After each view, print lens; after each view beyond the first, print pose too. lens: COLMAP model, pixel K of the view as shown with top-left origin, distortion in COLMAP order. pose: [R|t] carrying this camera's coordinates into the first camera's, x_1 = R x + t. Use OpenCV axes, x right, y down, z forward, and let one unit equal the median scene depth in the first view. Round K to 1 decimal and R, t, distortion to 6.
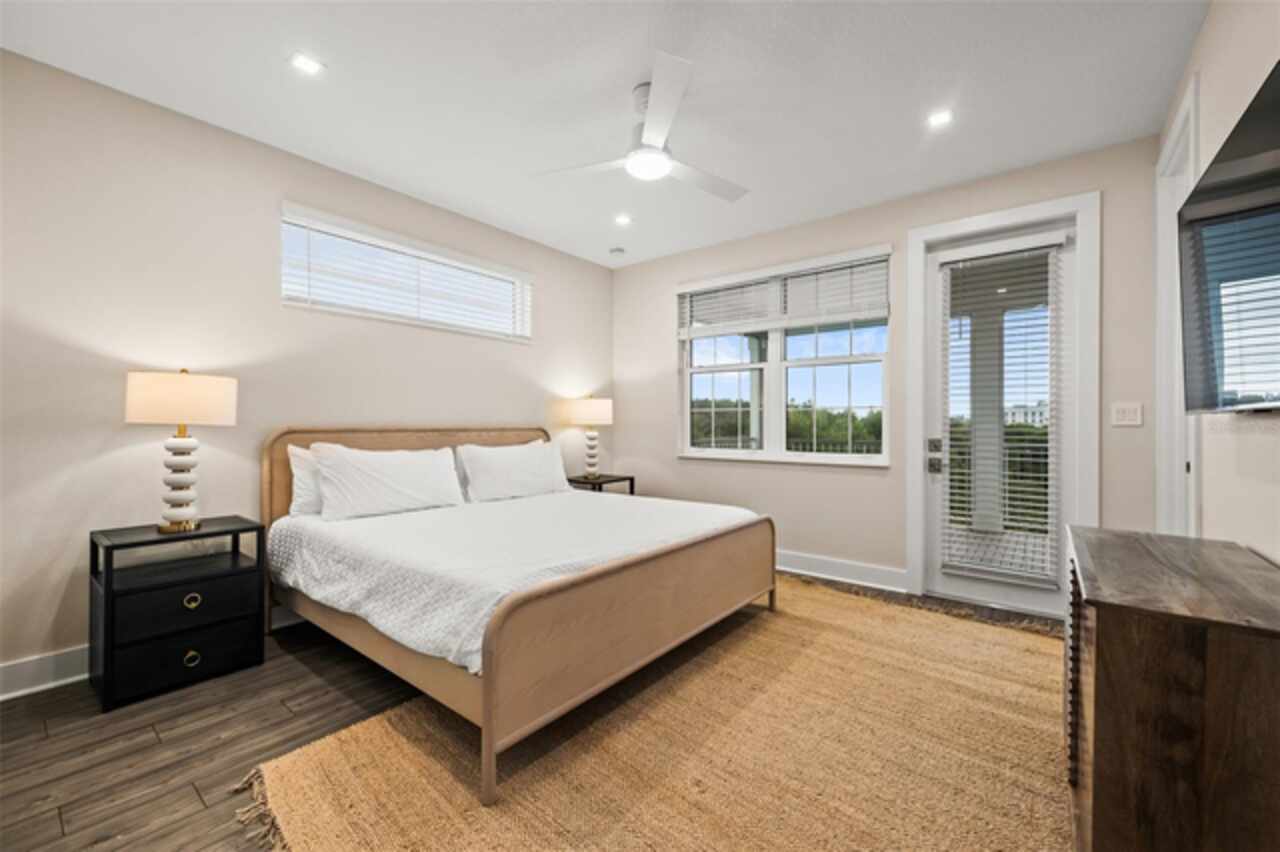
lens RADIAL K [[512.1, 0, 640.0], [0, 512.1, 426.0], [0, 0, 1]] dist [0.000170, -0.000043]
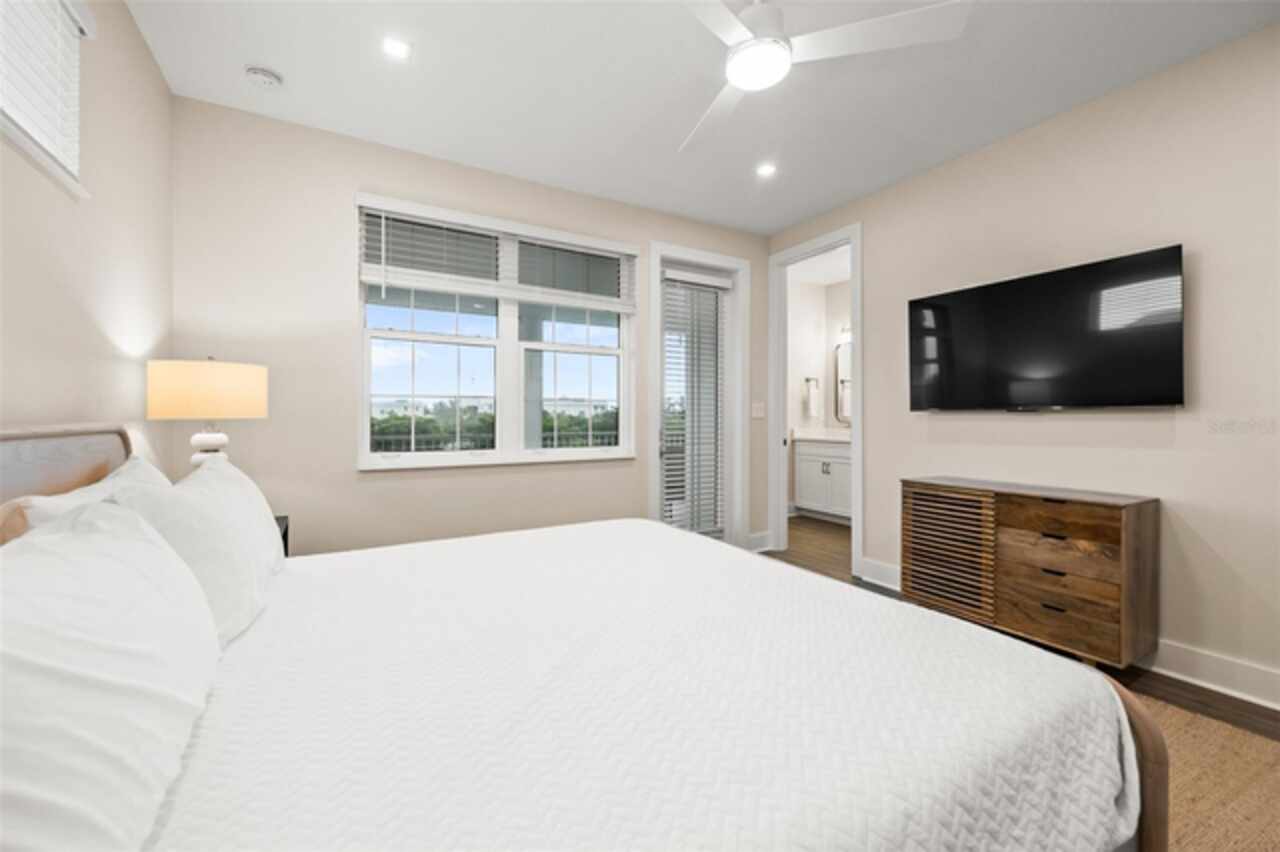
lens RADIAL K [[512.1, 0, 640.0], [0, 512.1, 426.0], [0, 0, 1]] dist [0.000170, -0.000043]
pose [[0.363409, -0.013354, 0.931534, -0.454469], [0.006541, 0.999909, 0.011782, 0.002952], [-0.931607, 0.001812, 0.363464, 0.553967]]
